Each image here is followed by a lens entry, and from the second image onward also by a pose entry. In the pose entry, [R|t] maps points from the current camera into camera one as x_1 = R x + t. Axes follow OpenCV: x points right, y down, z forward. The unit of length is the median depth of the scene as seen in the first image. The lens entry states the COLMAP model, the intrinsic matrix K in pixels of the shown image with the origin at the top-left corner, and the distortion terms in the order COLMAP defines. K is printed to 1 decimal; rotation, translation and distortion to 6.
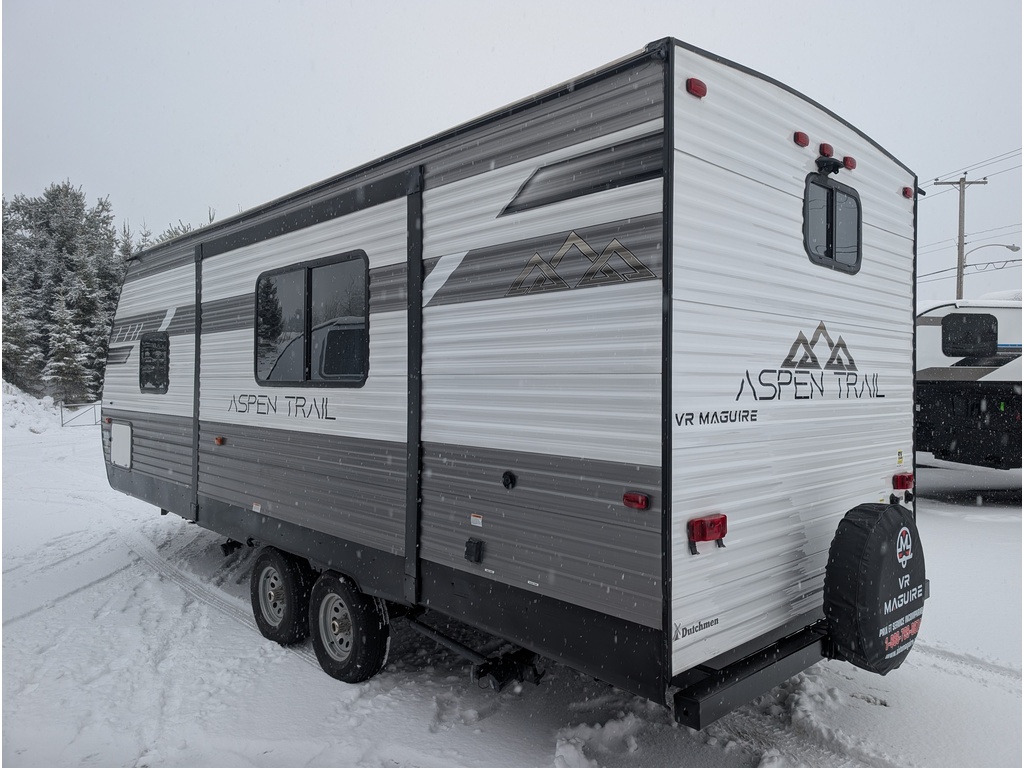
lens RADIAL K [[730.5, 0, 511.3], [0, 730.5, 369.6], [0, 0, 1]] dist [0.009783, -0.000997]
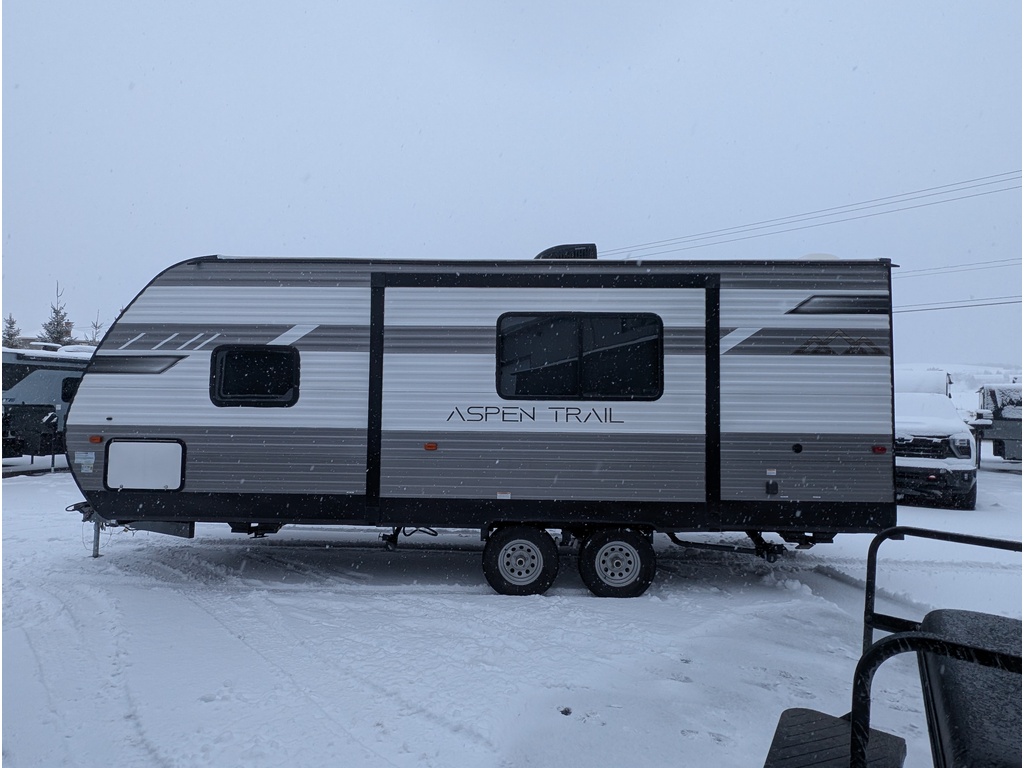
lens RADIAL K [[544.4, 0, 512.0], [0, 544.4, 384.0], [0, 0, 1]] dist [0.000363, -0.000011]
pose [[0.704238, 0.045685, 0.708493, -1.346436], [-0.019361, 0.998792, -0.045159, 0.050247], [-0.709700, 0.018086, 0.704272, 0.429001]]
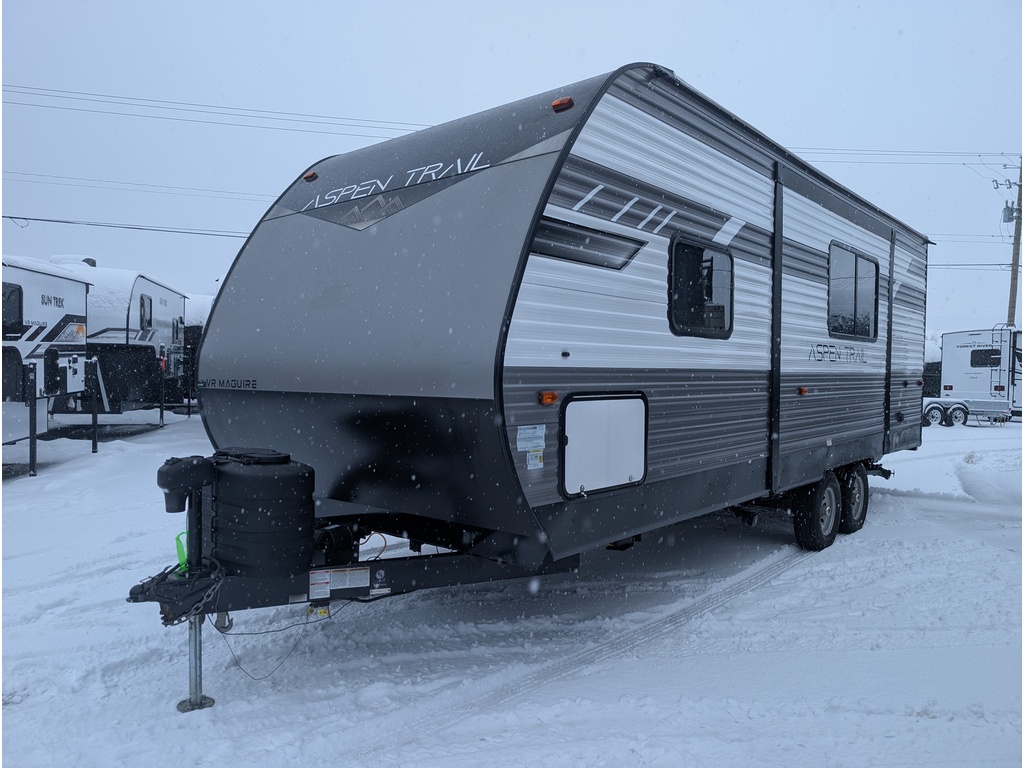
lens RADIAL K [[730.5, 0, 511.3], [0, 730.5, 369.6], [0, 0, 1]] dist [0.009783, -0.000997]
pose [[-0.103396, -0.013475, 0.994549, -1.921842], [-0.033053, 0.999403, 0.010104, 0.104232], [-0.994091, -0.031828, -0.103779, 2.164243]]
